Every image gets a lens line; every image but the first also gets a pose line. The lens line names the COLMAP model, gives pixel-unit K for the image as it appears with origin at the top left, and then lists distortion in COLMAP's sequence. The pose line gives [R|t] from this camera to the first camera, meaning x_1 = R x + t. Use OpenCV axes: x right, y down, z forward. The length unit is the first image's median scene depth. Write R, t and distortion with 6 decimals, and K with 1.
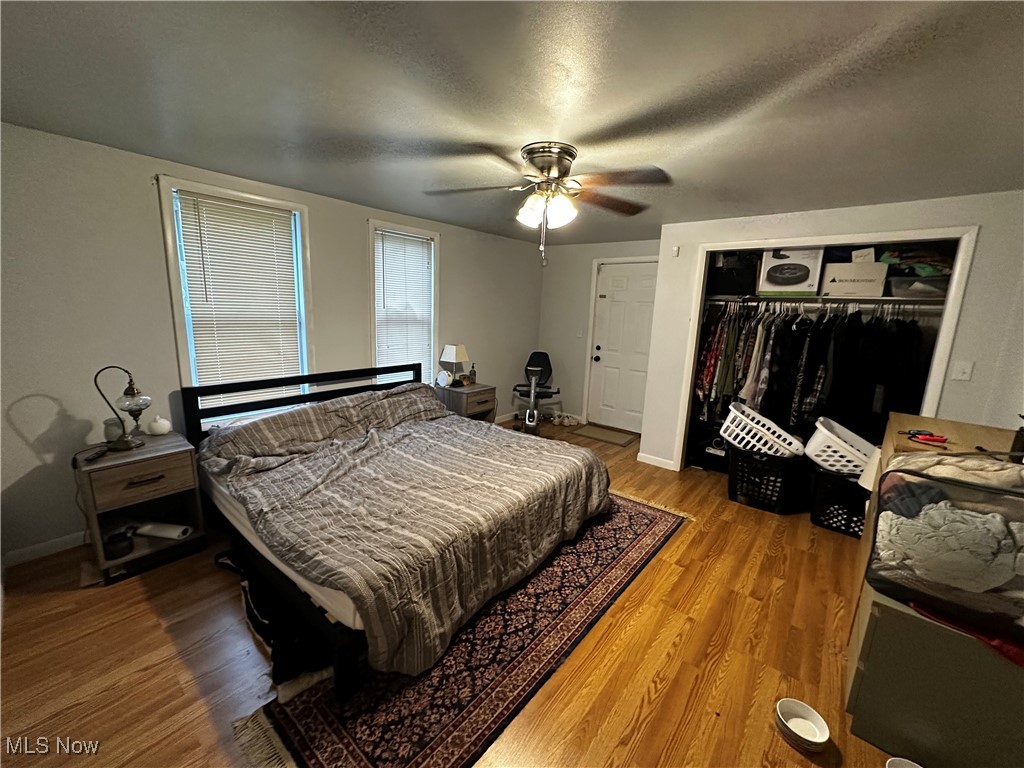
lens RADIAL K [[412.0, 0, 511.5], [0, 412.0, 383.3], [0, 0, 1]] dist [-0.000082, -0.000815]
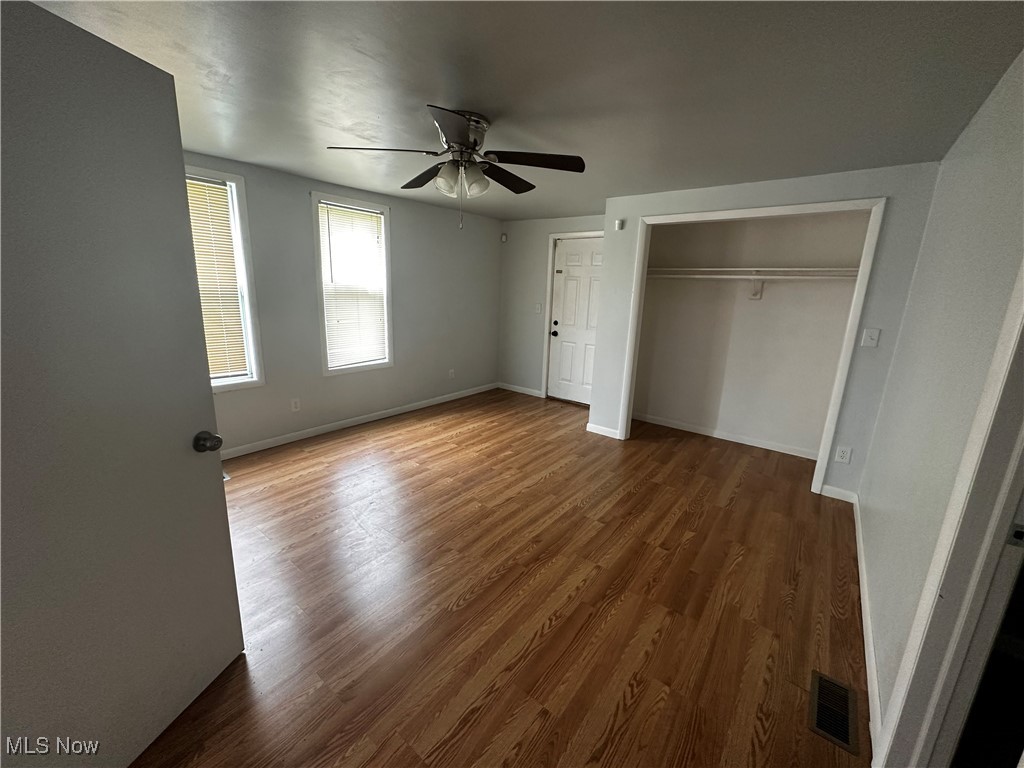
lens RADIAL K [[412.0, 0, 509.6], [0, 412.0, 382.2], [0, 0, 1]] dist [-0.000082, -0.000815]
pose [[0.999515, -0.010356, 0.029362, 0.135729], [0.009077, 0.999018, 0.043357, 0.031096], [-0.029782, -0.043070, 0.998628, -0.038254]]
